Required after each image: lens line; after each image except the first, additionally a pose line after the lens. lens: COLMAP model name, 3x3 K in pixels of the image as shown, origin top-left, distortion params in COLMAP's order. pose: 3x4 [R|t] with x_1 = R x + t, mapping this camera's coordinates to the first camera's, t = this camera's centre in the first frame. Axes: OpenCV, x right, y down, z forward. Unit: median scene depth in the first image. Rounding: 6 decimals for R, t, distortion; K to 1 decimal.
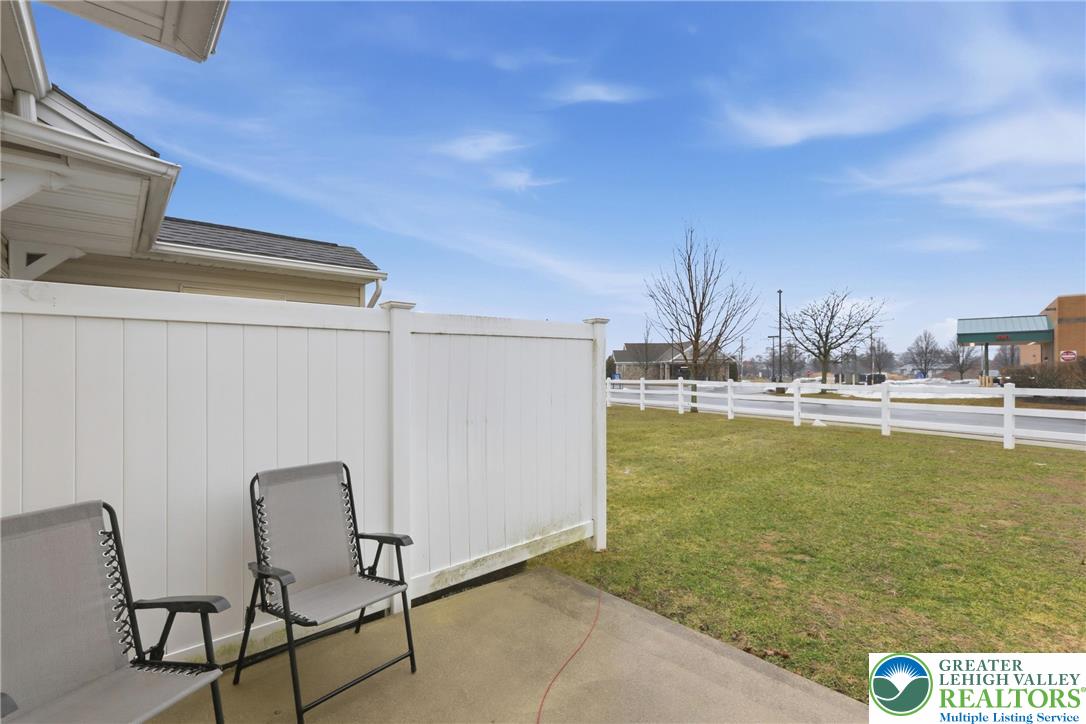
lens RADIAL K [[491.2, 0, 536.6], [0, 491.2, 365.6], [0, 0, 1]] dist [0.004672, 0.001034]
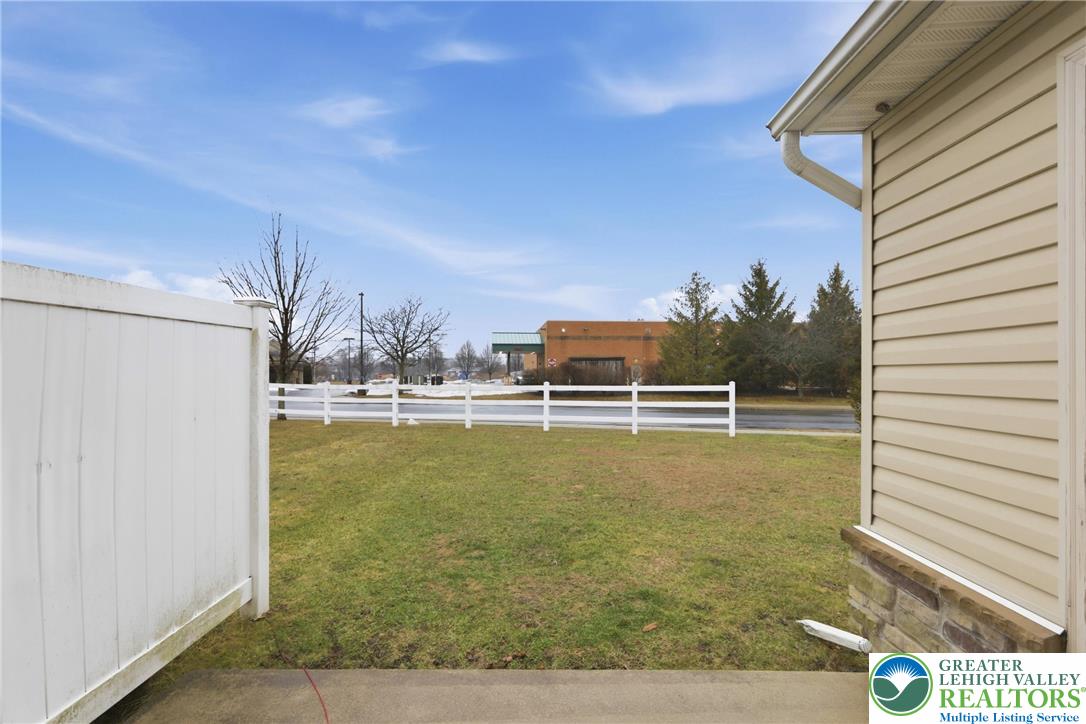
lens RADIAL K [[506.4, 0, 546.5], [0, 506.4, 368.3], [0, 0, 1]] dist [0.000045, 0.002847]
pose [[0.673872, 0.007226, 0.738813, -0.137646], [-0.008381, 0.999963, -0.002137, 0.002999], [-0.738801, -0.004752, 0.673907, 0.162784]]
